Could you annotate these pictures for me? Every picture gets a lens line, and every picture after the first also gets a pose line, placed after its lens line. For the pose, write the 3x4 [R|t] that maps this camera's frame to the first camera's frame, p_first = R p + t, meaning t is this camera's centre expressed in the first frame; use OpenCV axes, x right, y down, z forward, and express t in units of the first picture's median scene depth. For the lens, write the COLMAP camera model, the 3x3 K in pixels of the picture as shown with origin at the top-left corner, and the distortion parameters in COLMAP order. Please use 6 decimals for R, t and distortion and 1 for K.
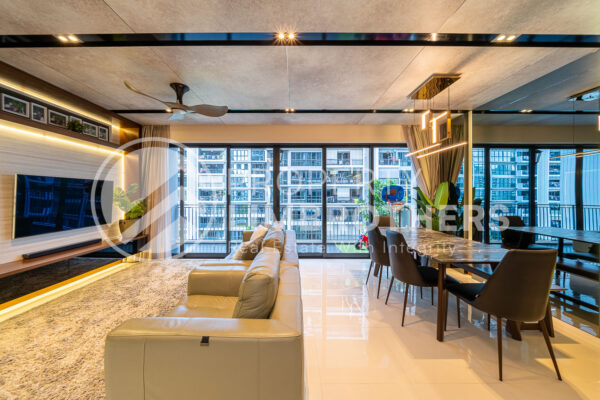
lens RADIAL K [[209.4, 0, 295.0], [0, 209.4, 196.1], [0, 0, 1]] dist [-0.006821, -0.000152]
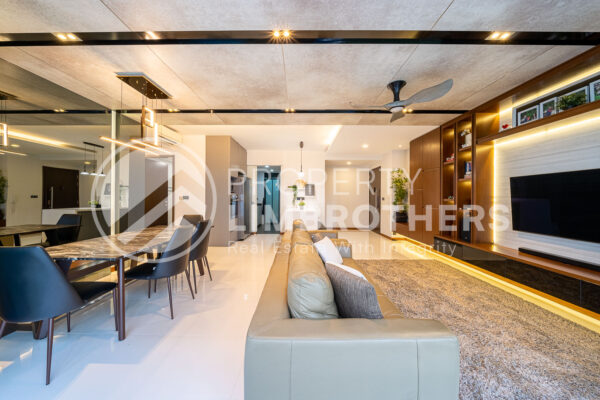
lens RADIAL K [[209.4, 0, 299.3], [0, 209.4, 195.0], [0, 0, 1]] dist [-0.006821, -0.000152]
pose [[-0.999982, -0.005092, 0.003041, -0.074940], [-0.005103, 0.999980, -0.003679, 0.007766], [-0.003022, -0.003694, -0.999989, 1.536113]]
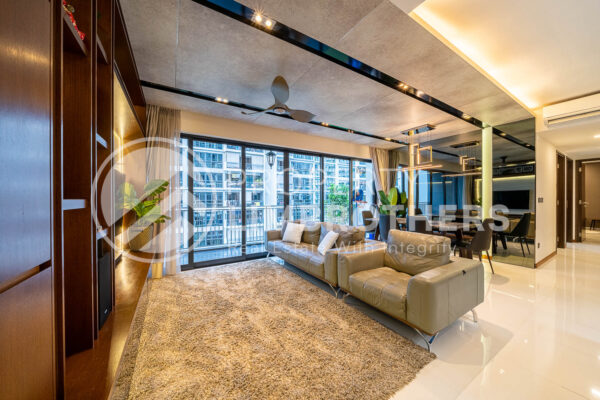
lens RADIAL K [[209.4, 0, 296.6], [0, 209.4, 199.2], [0, 0, 1]] dist [-0.006821, -0.000152]
pose [[0.857453, -0.001869, 0.514559, -0.769871], [0.004581, 0.999981, -0.004002, 0.021678], [-0.514542, 0.005789, 0.857445, 0.063250]]
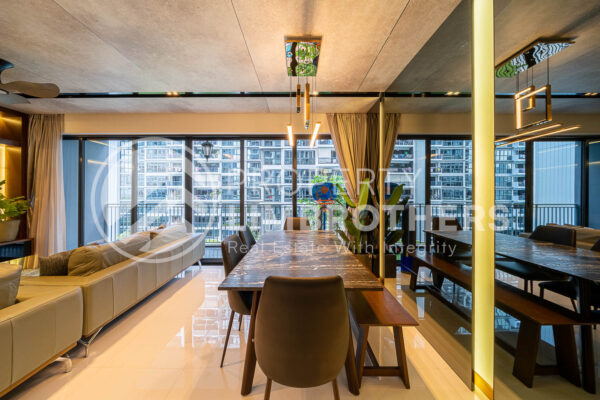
lens RADIAL K [[209.4, 0, 297.2], [0, 209.4, 191.6], [0, 0, 1]] dist [-0.006821, -0.000152]
pose [[0.999976, 0.000558, -0.006909, 0.489377], [-0.000683, 0.999837, -0.018050, 0.006203], [0.006898, 0.018054, 0.999813, 0.154568]]
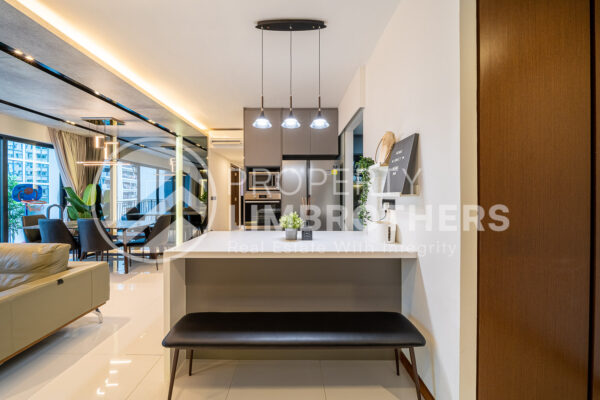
lens RADIAL K [[209.4, 0, 293.7], [0, 209.4, 194.5], [0, 0, 1]] dist [-0.006821, -0.000152]
pose [[-0.001060, -0.001428, 0.999998, -0.626542], [0.010719, 0.999942, 0.001439, 0.008750], [-0.999942, 0.010721, -0.001045, -0.254518]]
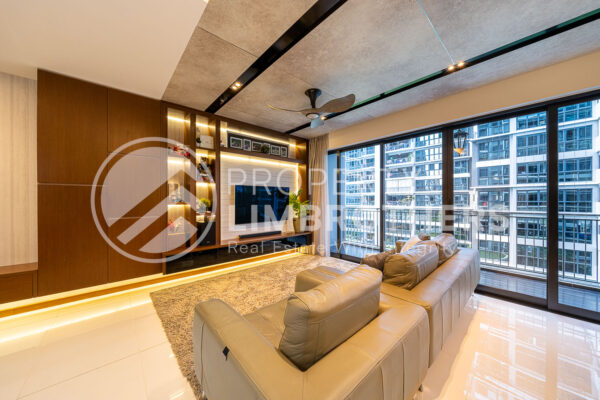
lens RADIAL K [[209.4, 0, 297.2], [0, 209.4, 200.7], [0, 0, 1]] dist [-0.006821, -0.000152]
pose [[0.662714, -0.002306, -0.748869, 0.132893], [-0.000960, 0.999992, -0.003928, 0.016588], [0.748872, 0.003322, 0.662706, 0.189574]]
